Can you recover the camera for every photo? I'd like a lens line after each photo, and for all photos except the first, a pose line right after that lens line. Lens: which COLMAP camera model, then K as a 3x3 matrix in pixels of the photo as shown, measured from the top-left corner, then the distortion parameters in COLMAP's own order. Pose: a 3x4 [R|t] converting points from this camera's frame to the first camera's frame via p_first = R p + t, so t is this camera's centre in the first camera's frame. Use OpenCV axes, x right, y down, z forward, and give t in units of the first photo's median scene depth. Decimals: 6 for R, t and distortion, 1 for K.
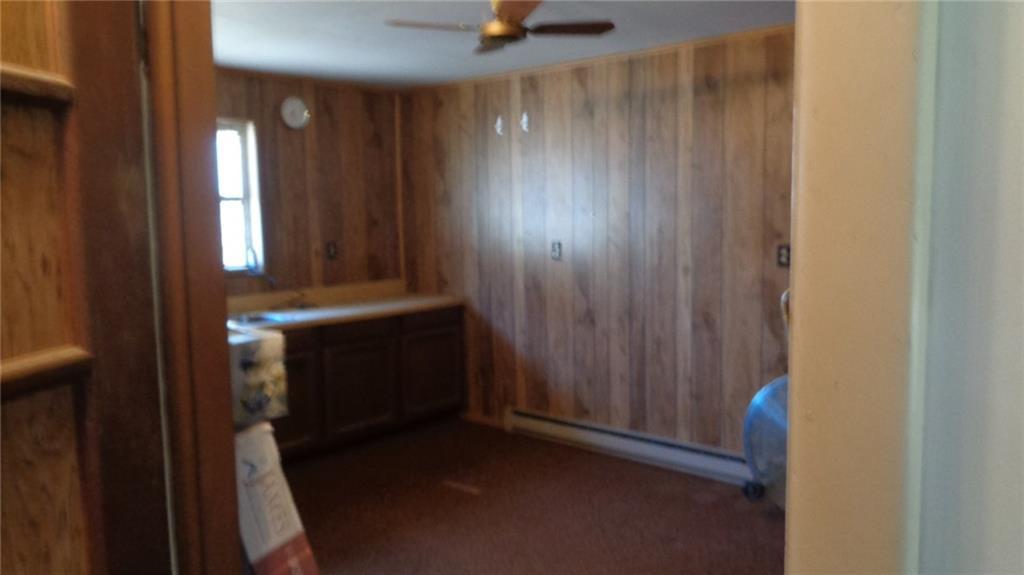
lens RADIAL K [[774.0, 0, 512.0], [0, 774.0, 287.5], [0, 0, 1]] dist [0.001098, -0.003113]
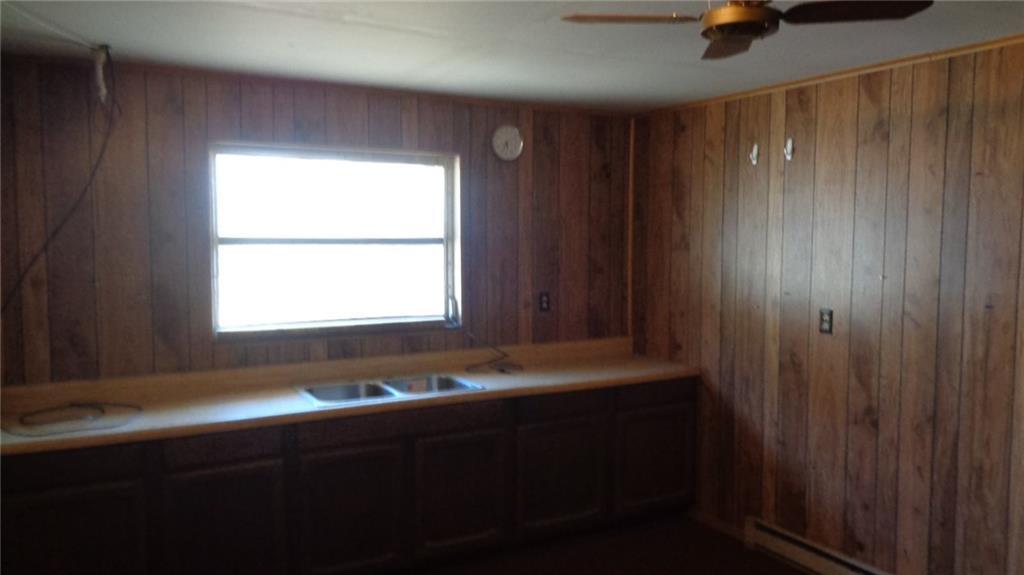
lens RADIAL K [[774.0, 0, 512.0], [0, 774.0, 287.5], [0, 0, 1]] dist [0.001098, -0.003113]
pose [[0.941438, 0.044414, -0.334248, 0.020376], [-0.053306, 0.998425, -0.017474, -0.050212], [0.332945, 0.034268, 0.942323, 0.194284]]
